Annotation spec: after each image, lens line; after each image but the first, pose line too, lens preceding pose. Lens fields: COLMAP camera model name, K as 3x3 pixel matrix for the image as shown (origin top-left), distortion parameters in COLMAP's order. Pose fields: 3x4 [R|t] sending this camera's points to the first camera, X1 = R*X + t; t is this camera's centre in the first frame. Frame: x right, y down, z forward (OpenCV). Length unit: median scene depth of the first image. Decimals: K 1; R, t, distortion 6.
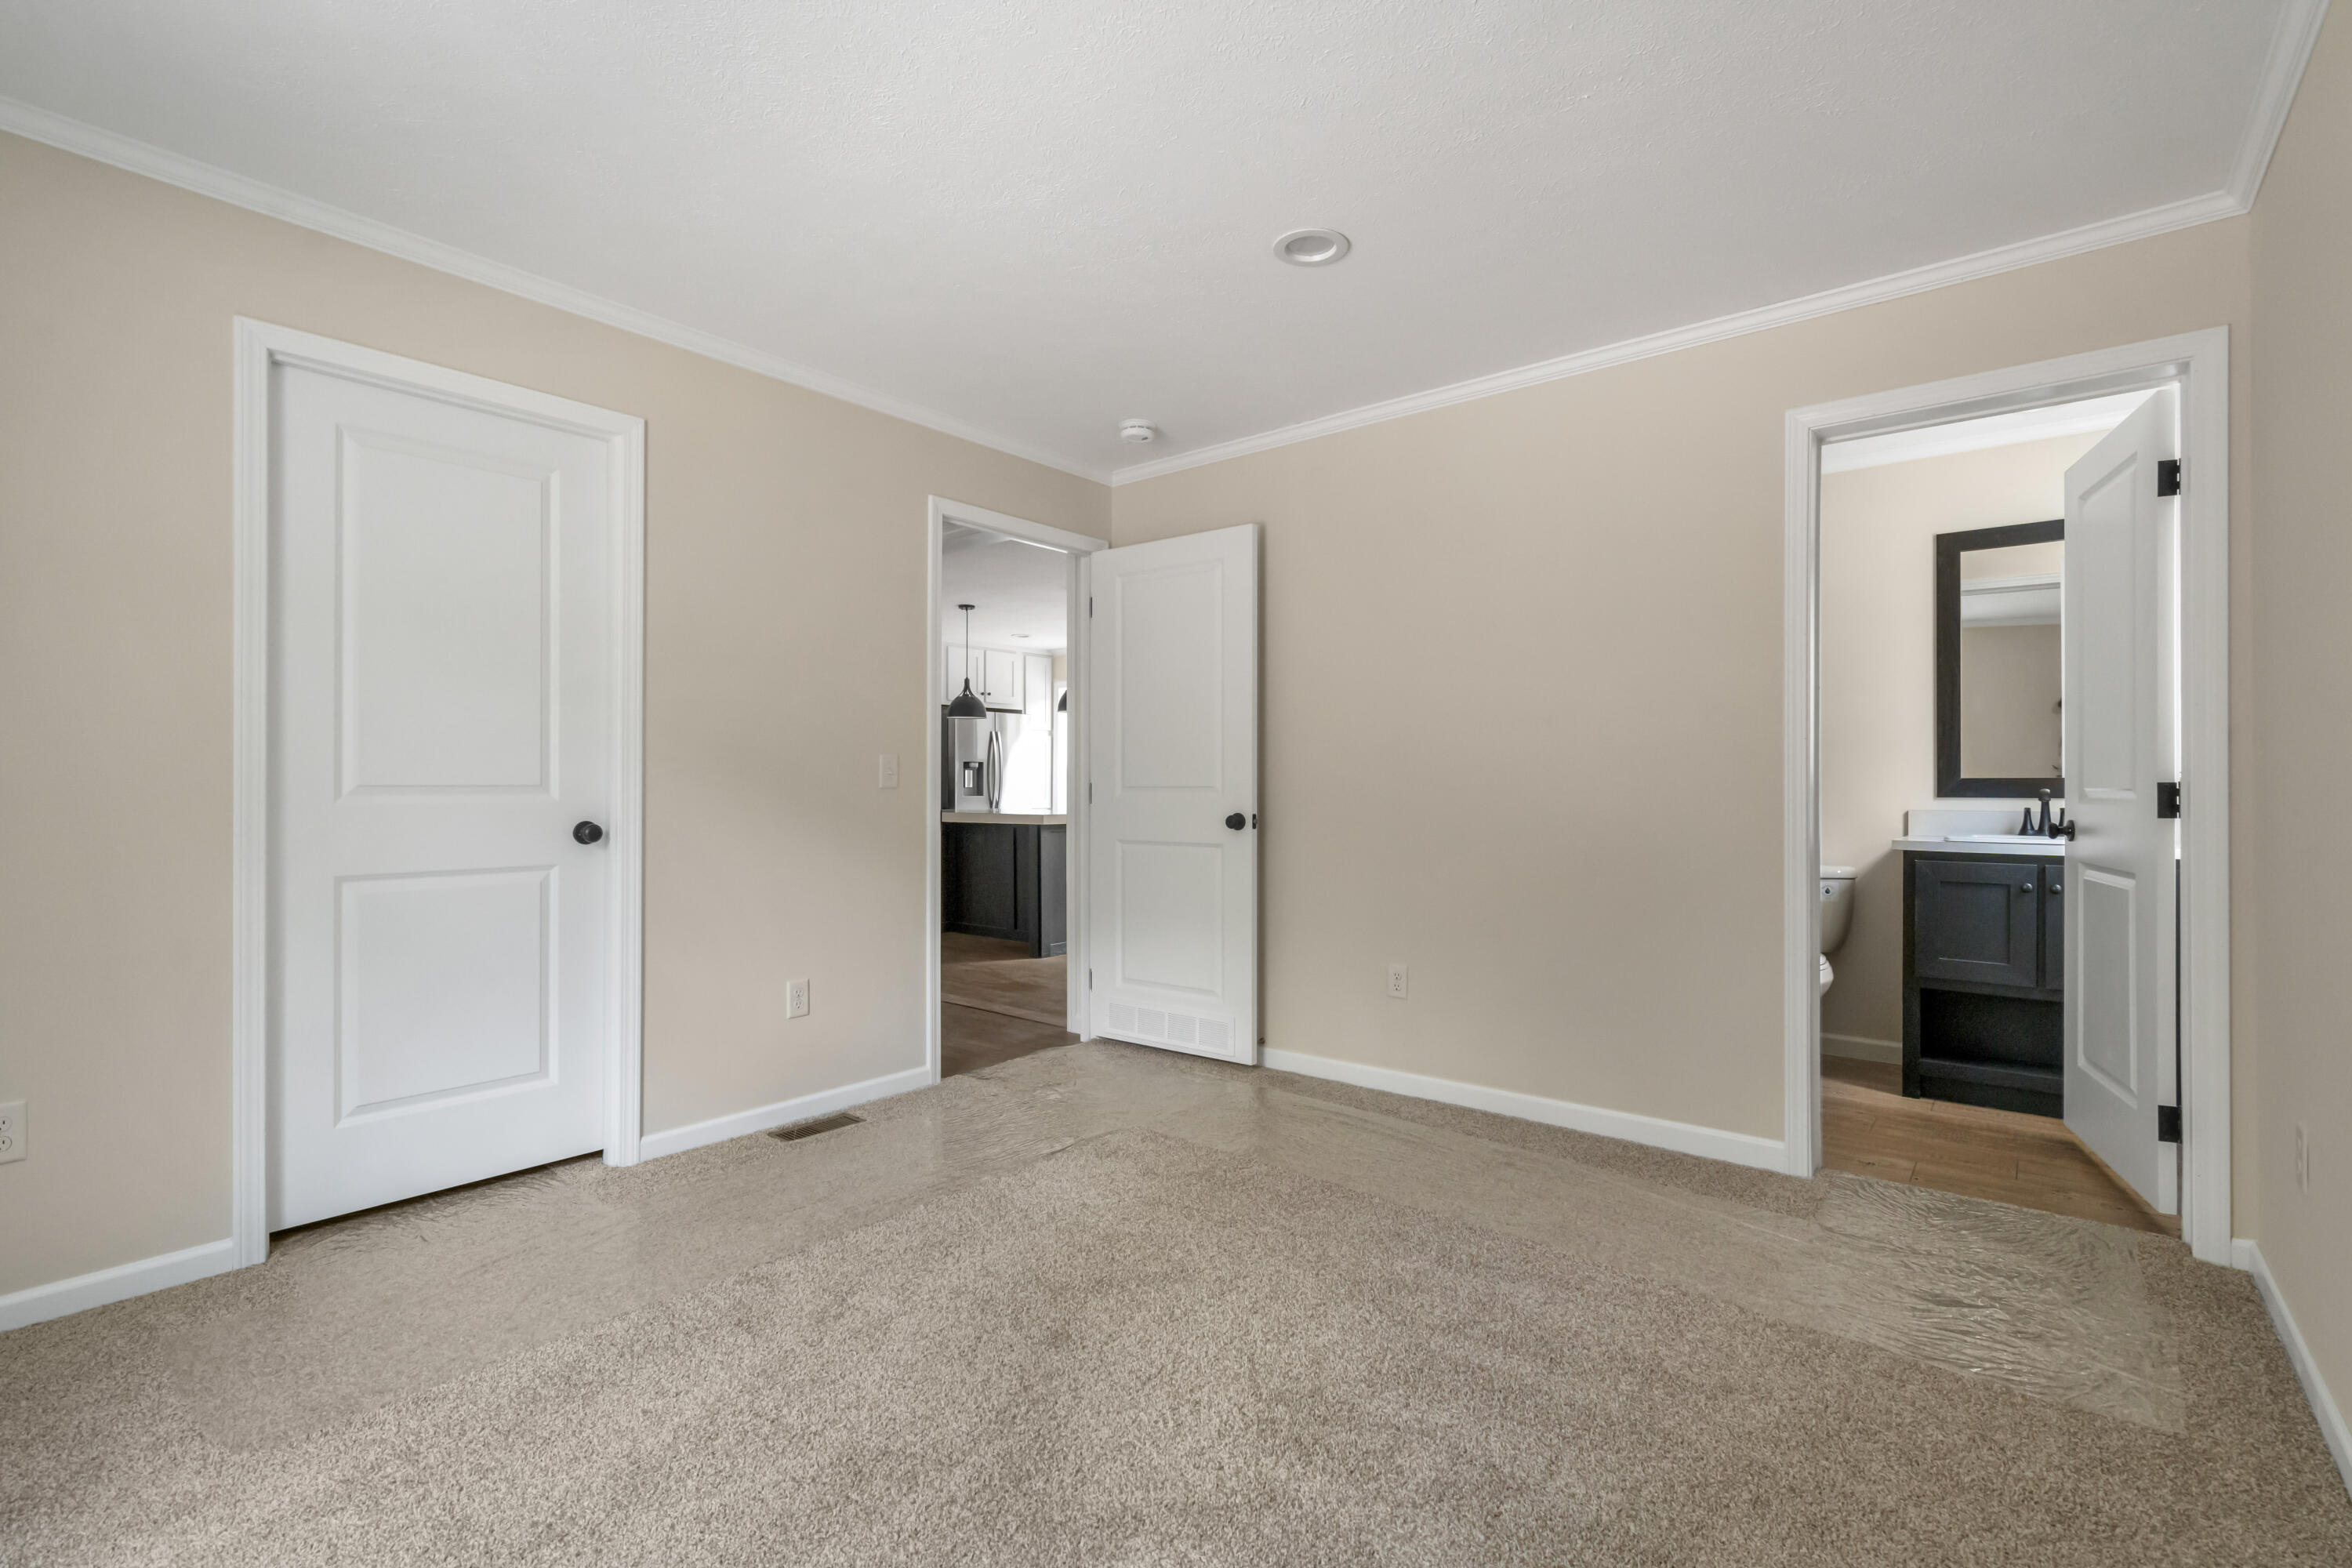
lens RADIAL K [[1067.2, 0, 1182.4], [0, 1067.2, 770.9], [0, 0, 1]] dist [-0.003741, 0.001357]
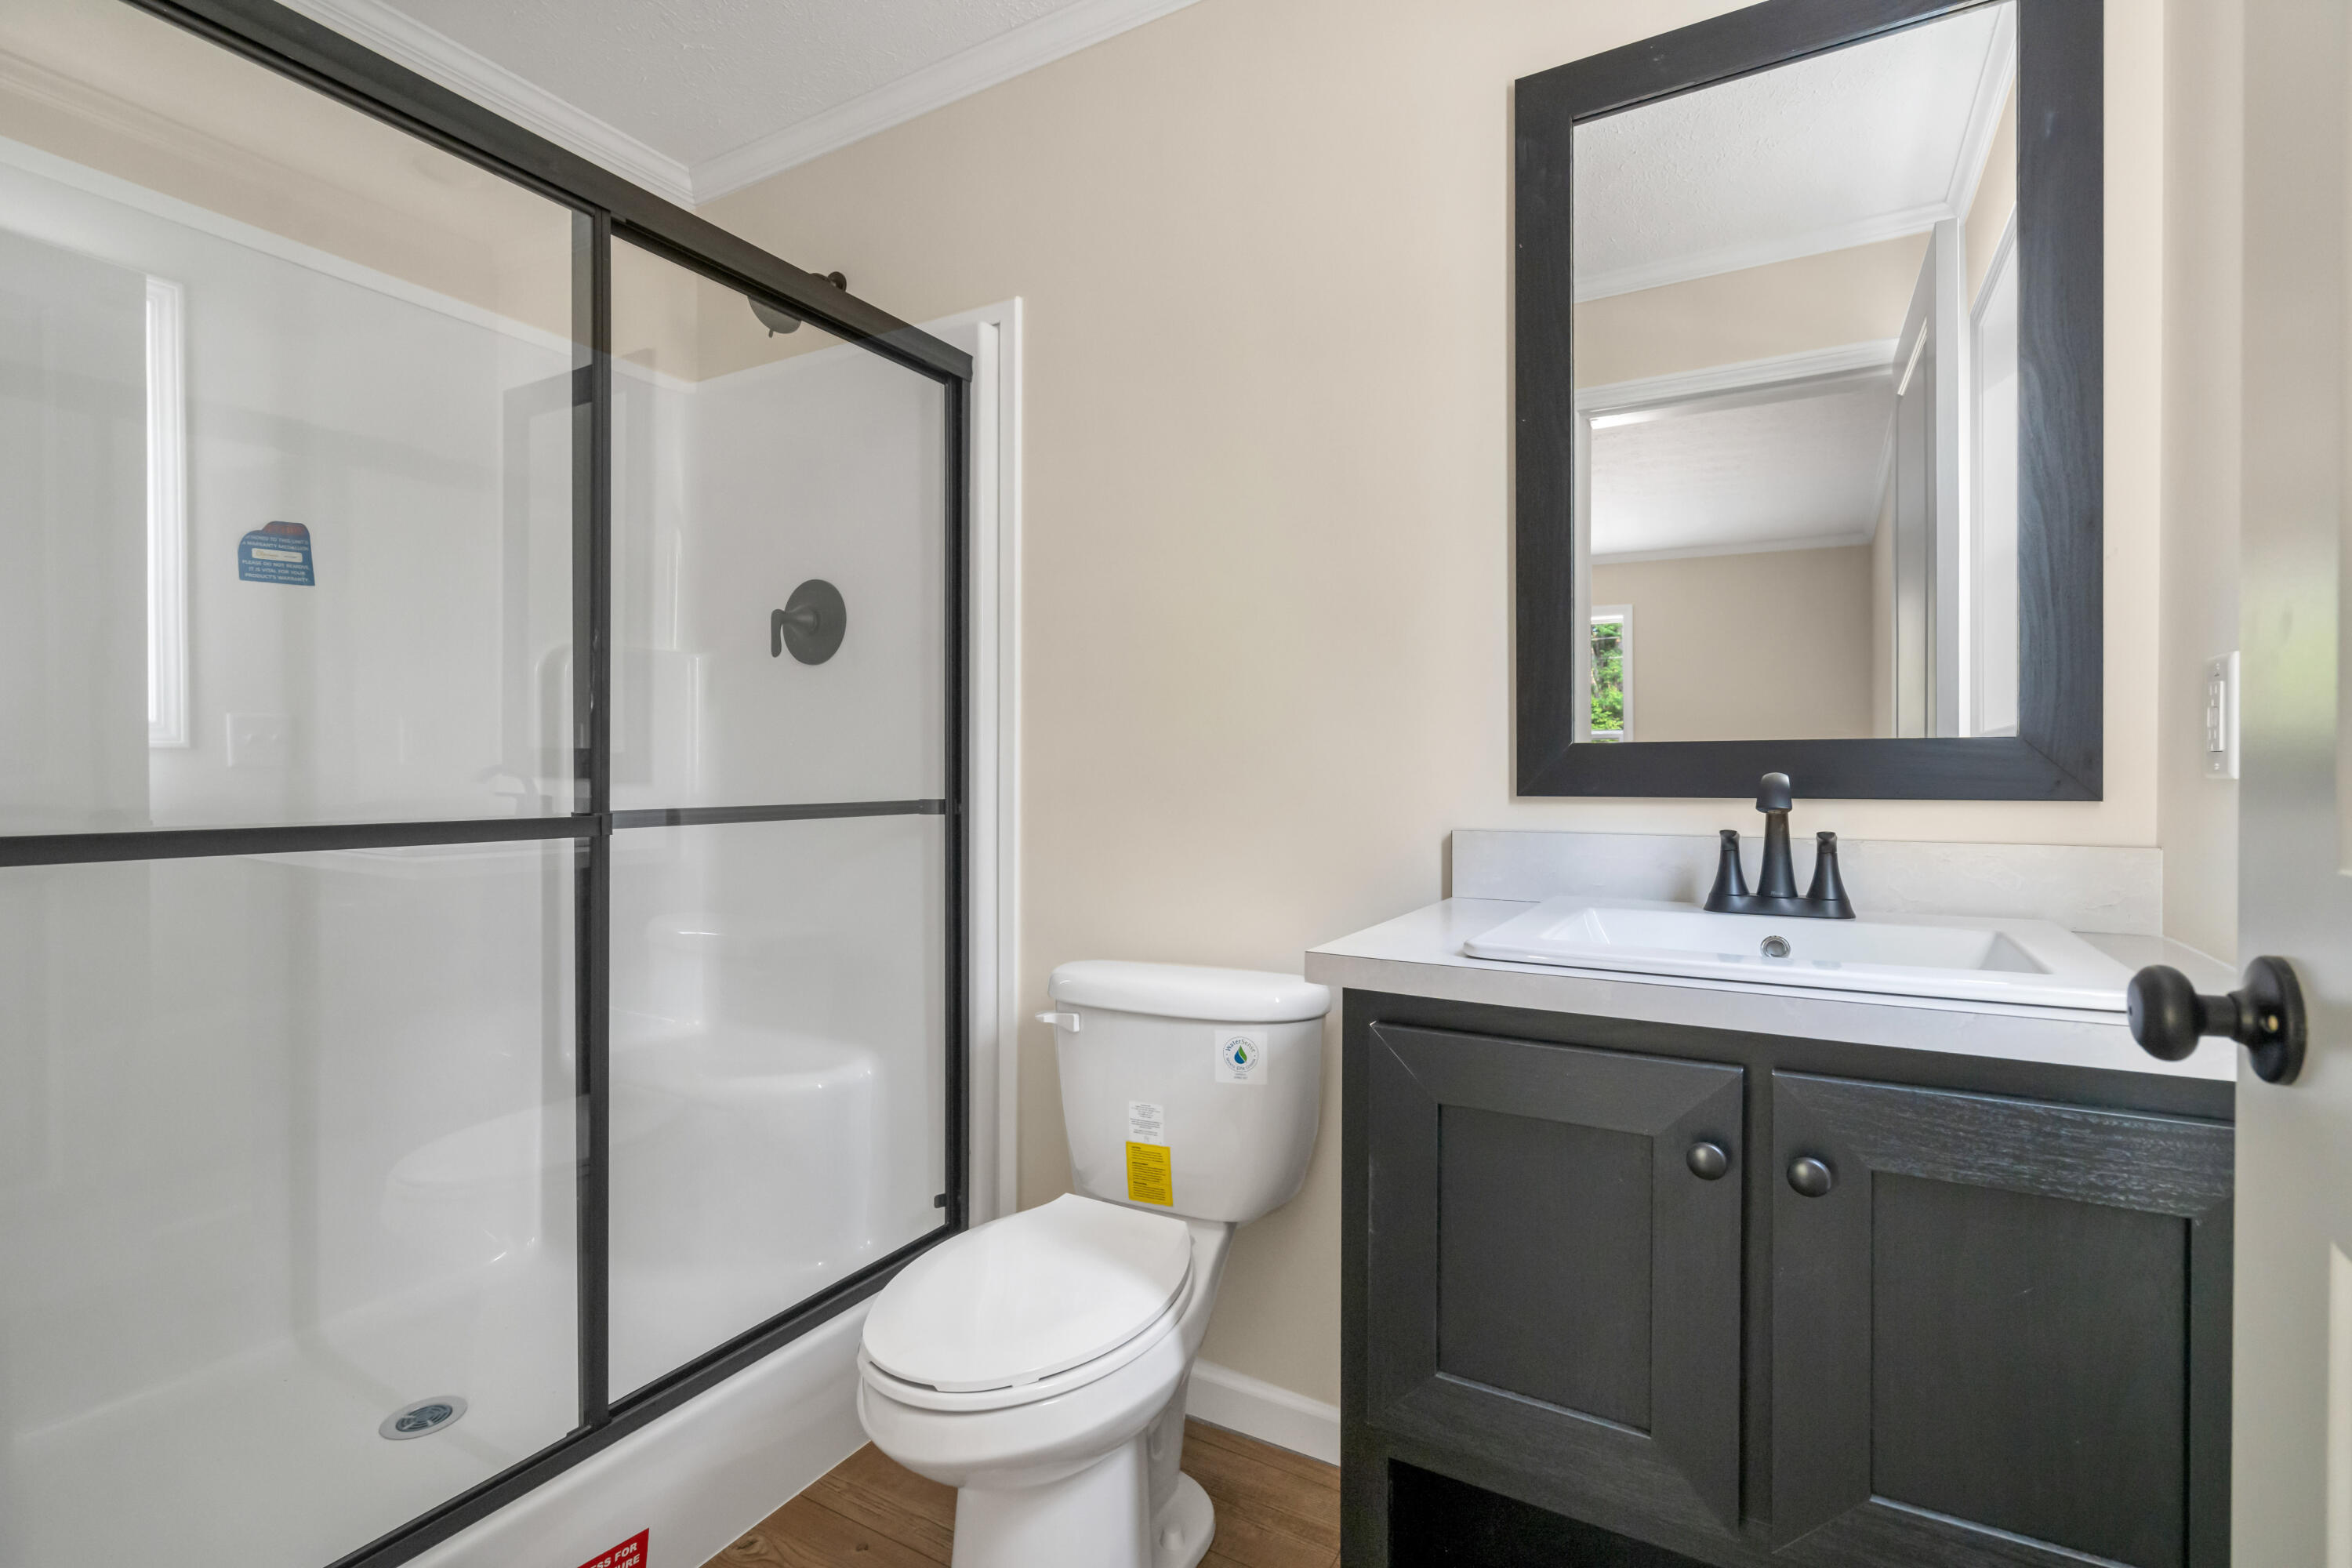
lens RADIAL K [[1067.2, 0, 1176.9], [0, 1067.2, 763.6], [0, 0, 1]] dist [-0.003741, 0.001357]
pose [[0.988816, -0.010281, 0.148784, 0.566571], [0.007786, 0.999819, 0.017342, 0.006697], [-0.148935, -0.015989, 0.988718, 0.688261]]
